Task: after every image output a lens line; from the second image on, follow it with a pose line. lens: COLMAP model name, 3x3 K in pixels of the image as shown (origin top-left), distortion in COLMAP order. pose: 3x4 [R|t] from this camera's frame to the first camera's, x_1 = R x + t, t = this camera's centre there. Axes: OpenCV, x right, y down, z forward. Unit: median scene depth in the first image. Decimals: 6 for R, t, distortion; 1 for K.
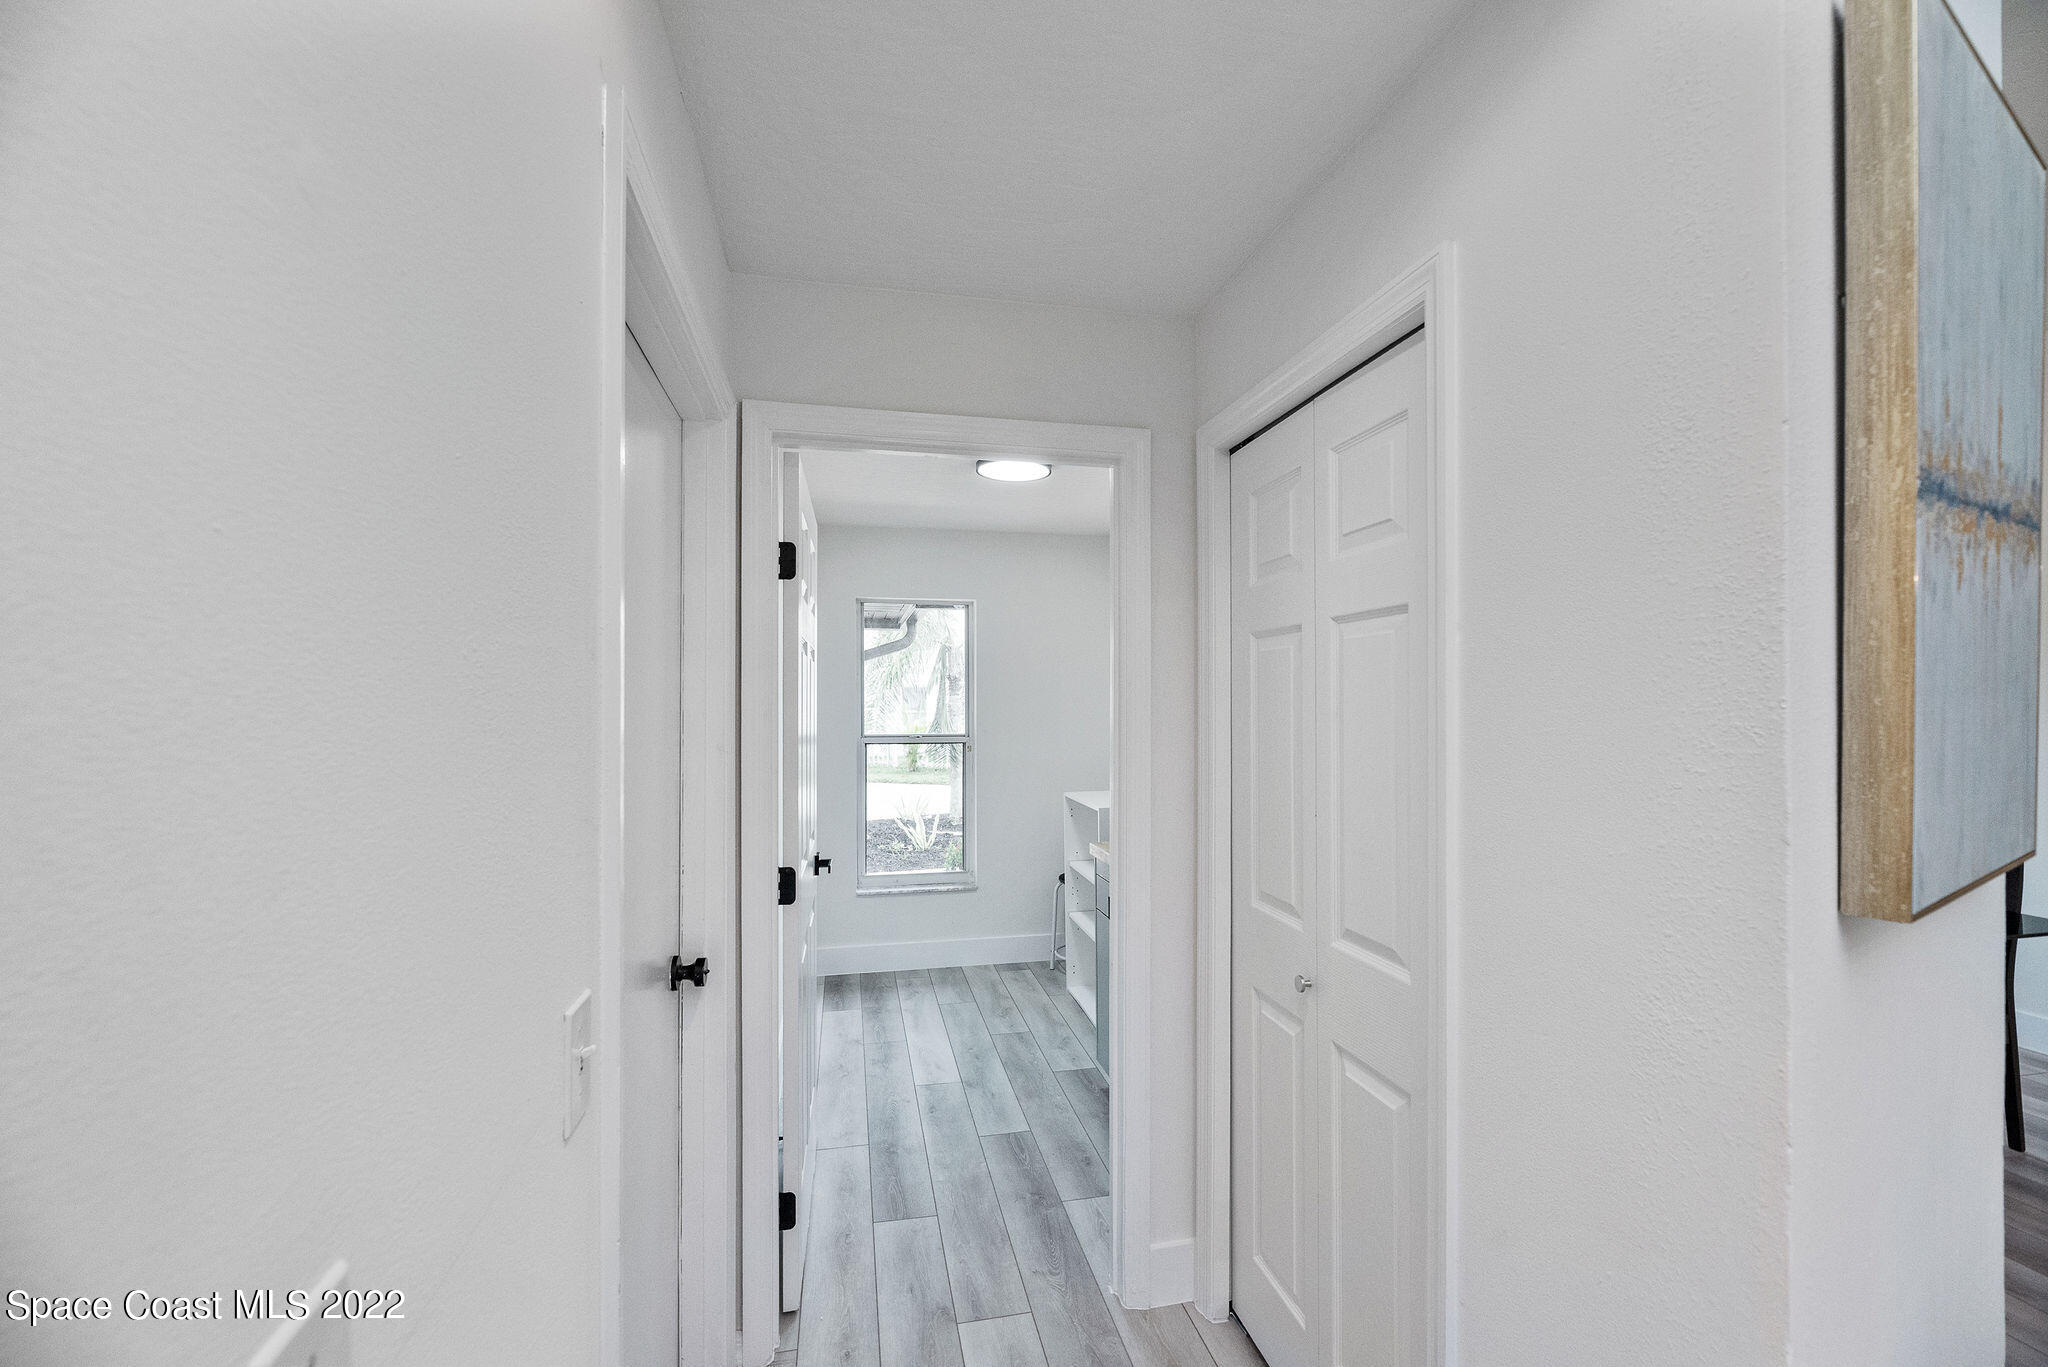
lens RADIAL K [[827.3, 0, 1024.3], [0, 827.3, 696.7], [0, 0, 1]] dist [0.009815, -0.000186]
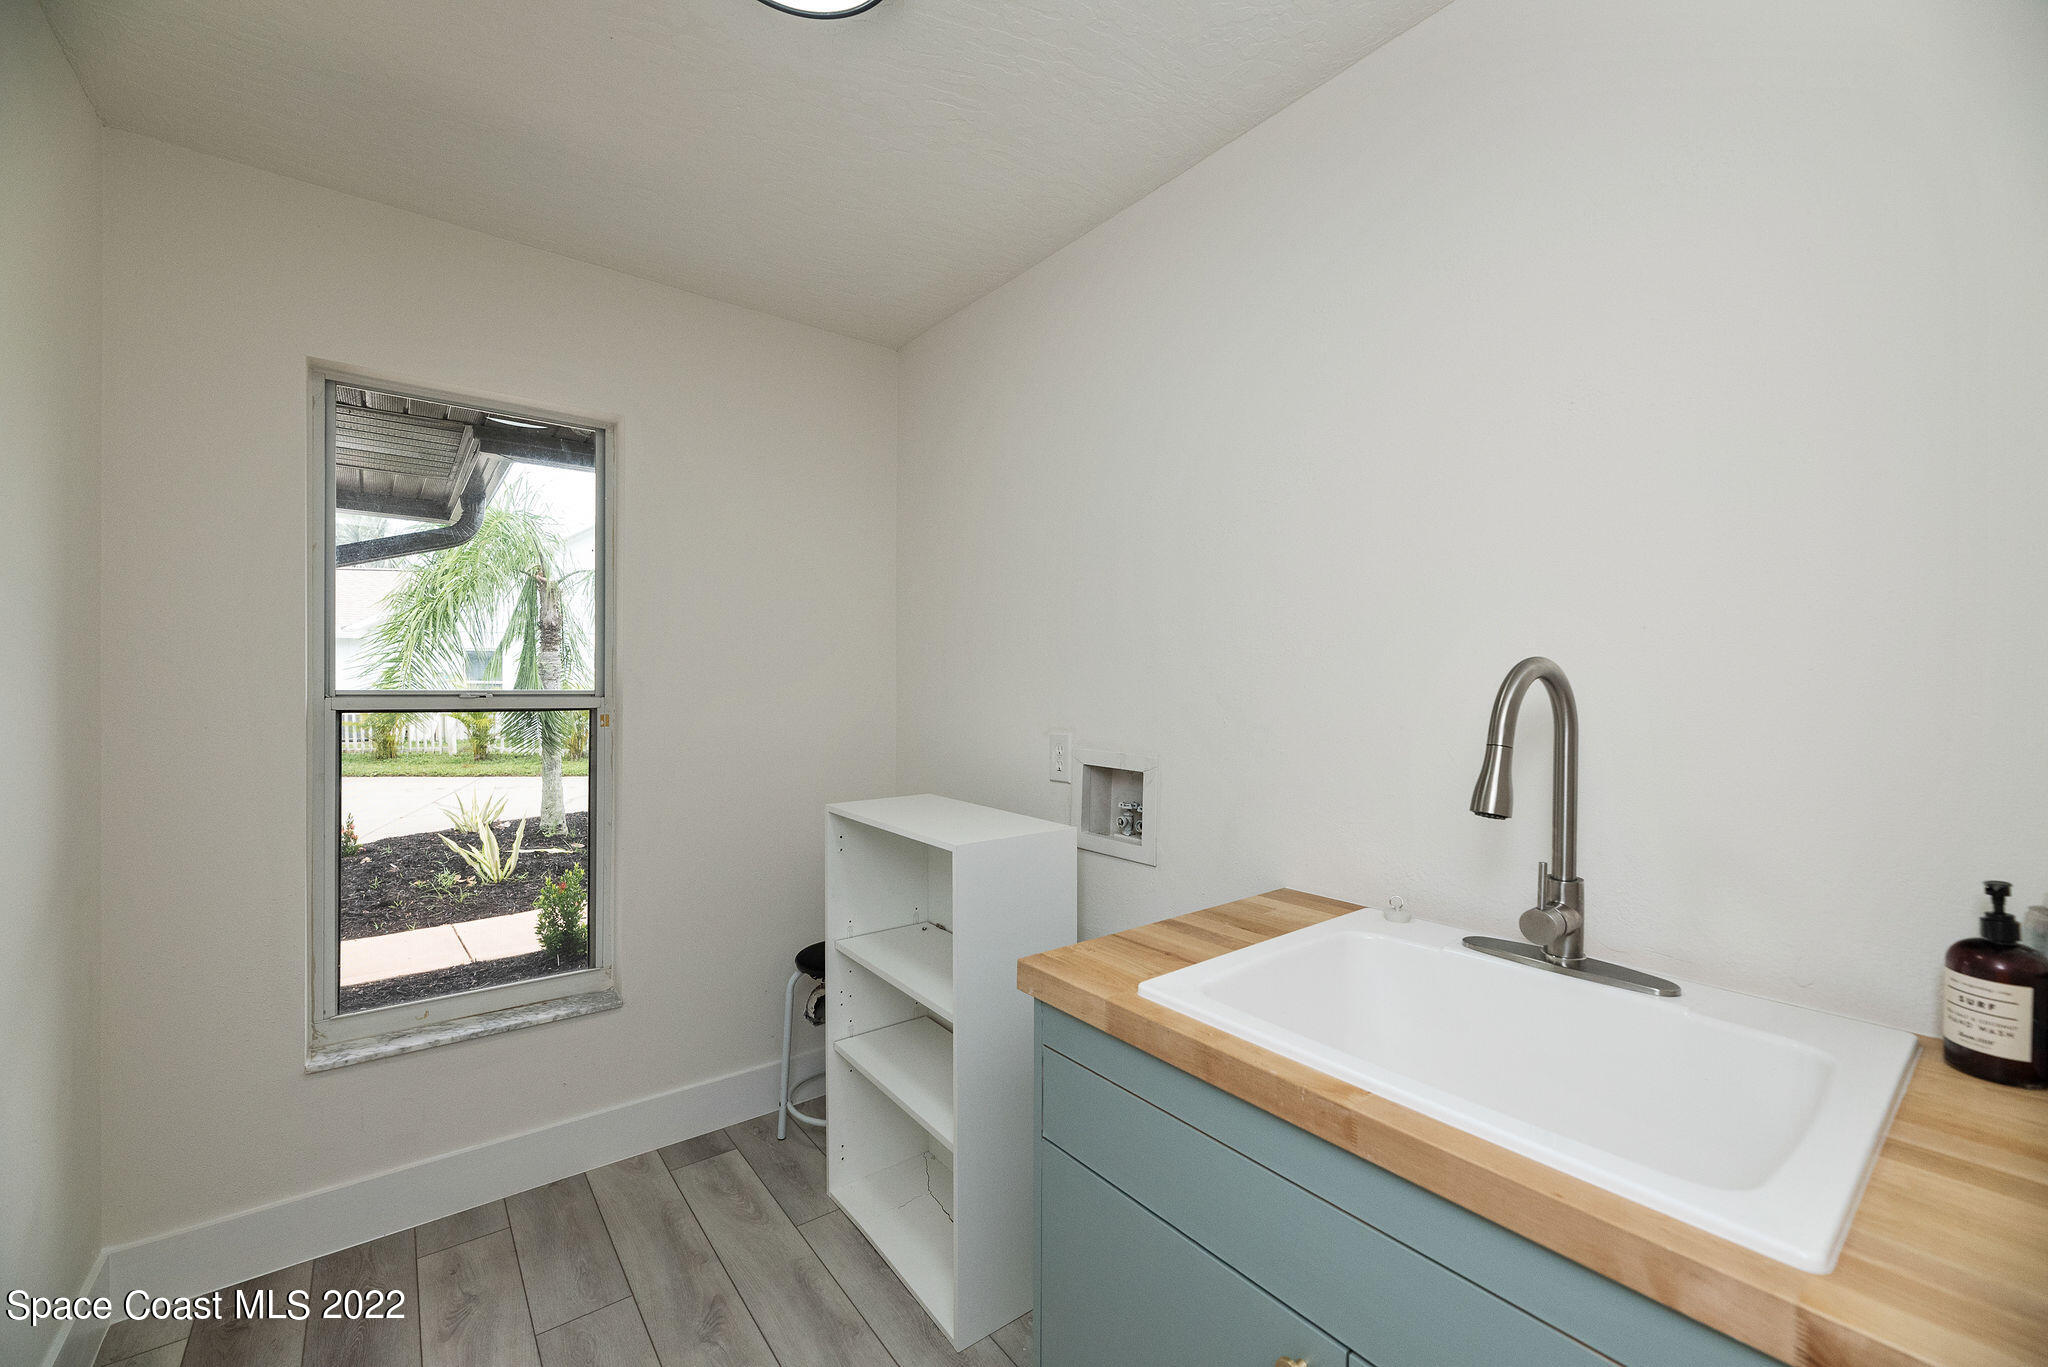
lens RADIAL K [[827.3, 0, 1017.7], [0, 827.3, 680.7], [0, 0, 1]] dist [0.009815, -0.000186]
pose [[0.905468, 0.005618, 0.424377, -0.053482], [-0.009736, 0.999924, 0.007536, 0.032950], [-0.424302, -0.010956, 0.905454, 0.441490]]
